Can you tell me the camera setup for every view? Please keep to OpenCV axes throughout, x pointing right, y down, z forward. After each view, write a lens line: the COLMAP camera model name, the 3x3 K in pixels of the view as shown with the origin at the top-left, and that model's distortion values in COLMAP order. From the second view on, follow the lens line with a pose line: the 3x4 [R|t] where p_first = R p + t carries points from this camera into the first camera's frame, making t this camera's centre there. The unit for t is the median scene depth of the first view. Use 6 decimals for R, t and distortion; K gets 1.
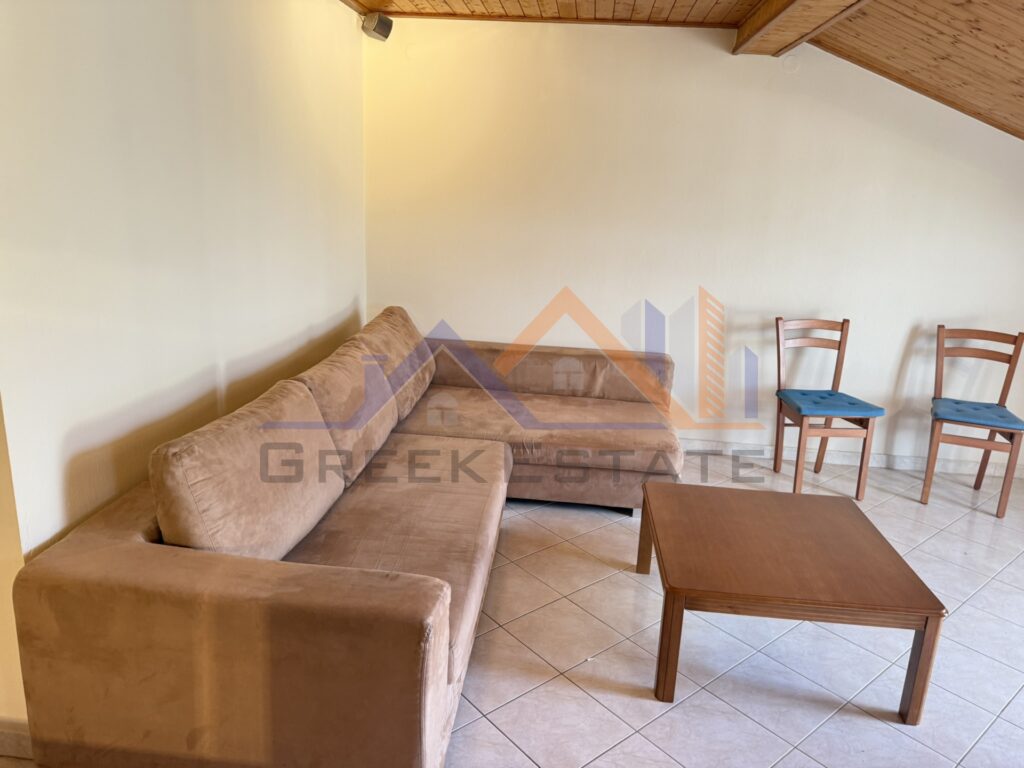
lens RADIAL K [[728.5, 0, 509.4], [0, 728.5, 372.6], [0, 0, 1]] dist [0.061218, -0.078842]
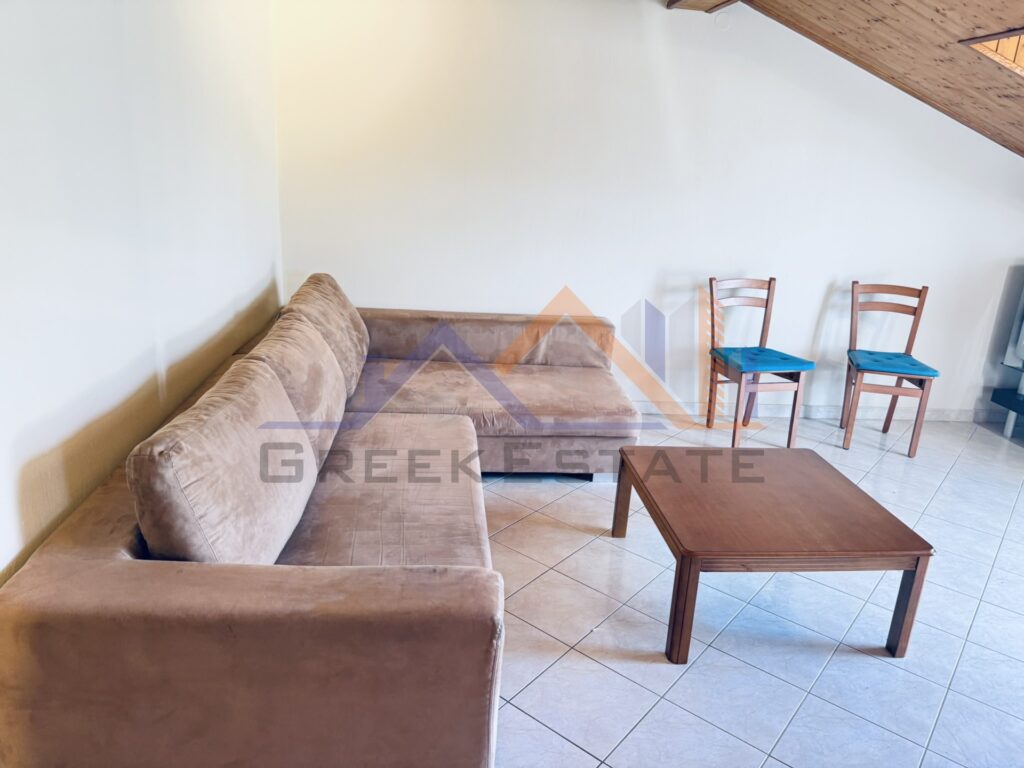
lens RADIAL K [[725.1, 0, 512.0], [0, 725.1, 384.0], [0, 0, 1]] dist [0.067670, -0.092416]
pose [[0.980123, -0.049527, 0.192109, -0.137139], [0.037701, 0.997190, 0.064738, -0.004661], [-0.194775, -0.056208, 0.979236, 0.065502]]
